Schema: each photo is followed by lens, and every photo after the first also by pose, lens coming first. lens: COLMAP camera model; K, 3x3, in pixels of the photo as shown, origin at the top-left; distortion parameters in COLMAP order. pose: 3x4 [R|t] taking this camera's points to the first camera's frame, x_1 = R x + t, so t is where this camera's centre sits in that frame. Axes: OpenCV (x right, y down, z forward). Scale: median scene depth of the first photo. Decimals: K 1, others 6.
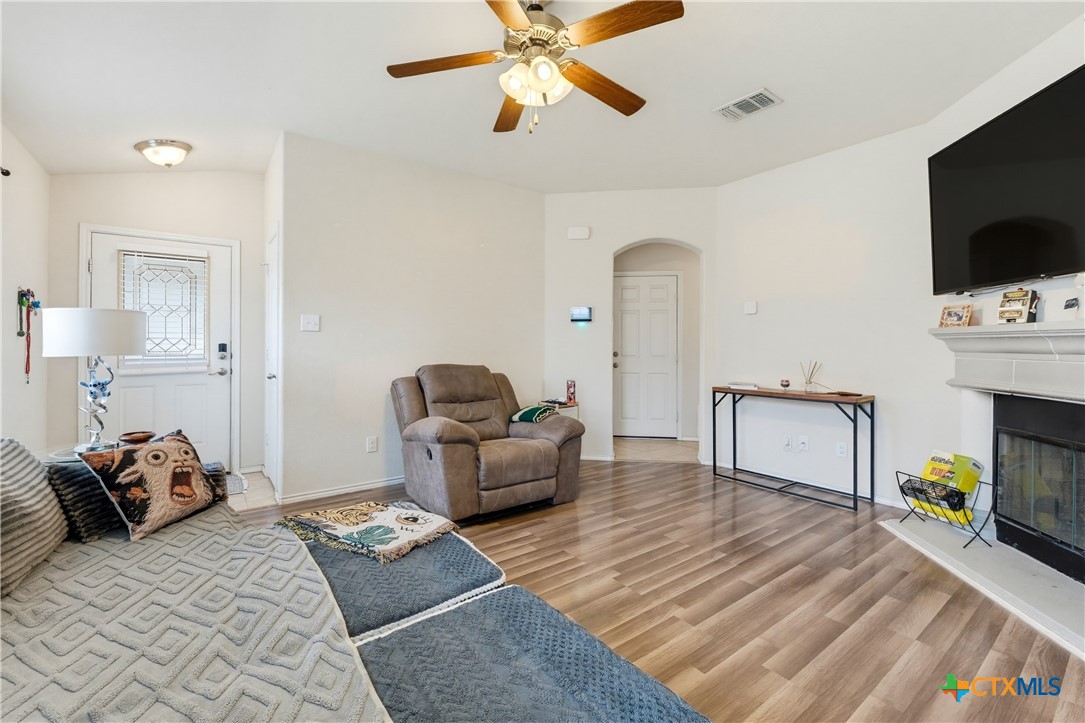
lens RADIAL K [[463.9, 0, 544.1], [0, 463.9, 343.0], [0, 0, 1]] dist [-0.004806, -0.000496]
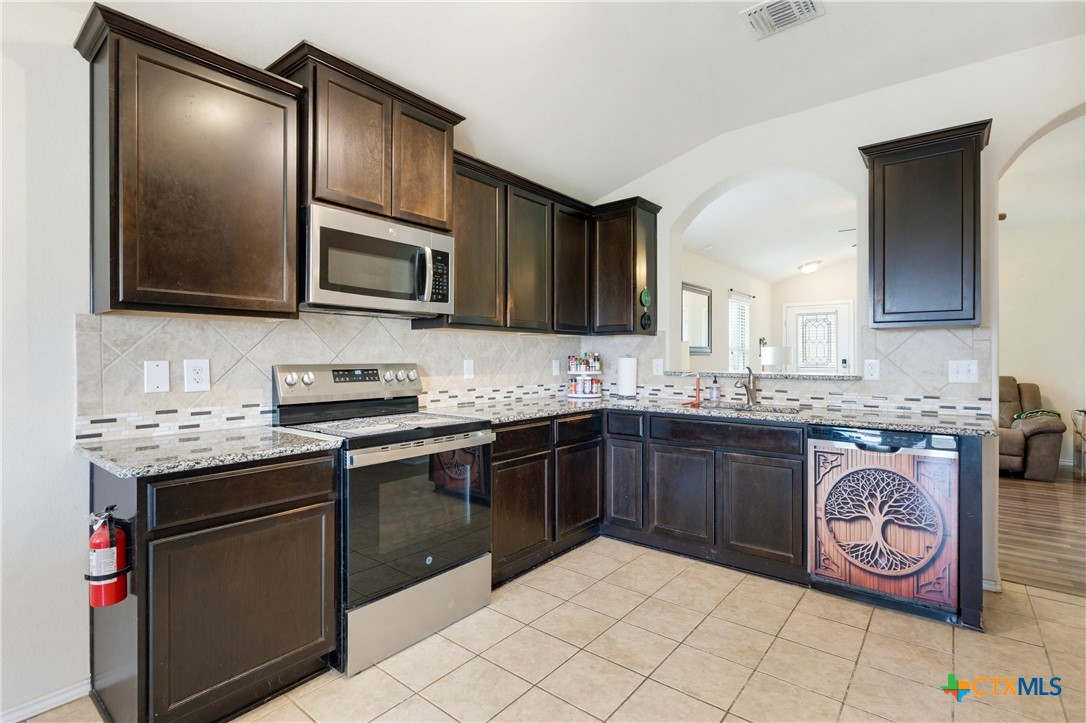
lens RADIAL K [[513.3, 0, 549.3], [0, 513.3, 356.8], [0, 0, 1]] dist [0.000011, -0.000151]
pose [[0.260870, -0.003167, -0.965369, 1.075842], [0.006135, 0.999980, -0.001623, -0.013435], [0.965354, -0.005499, 0.260884, -0.717362]]
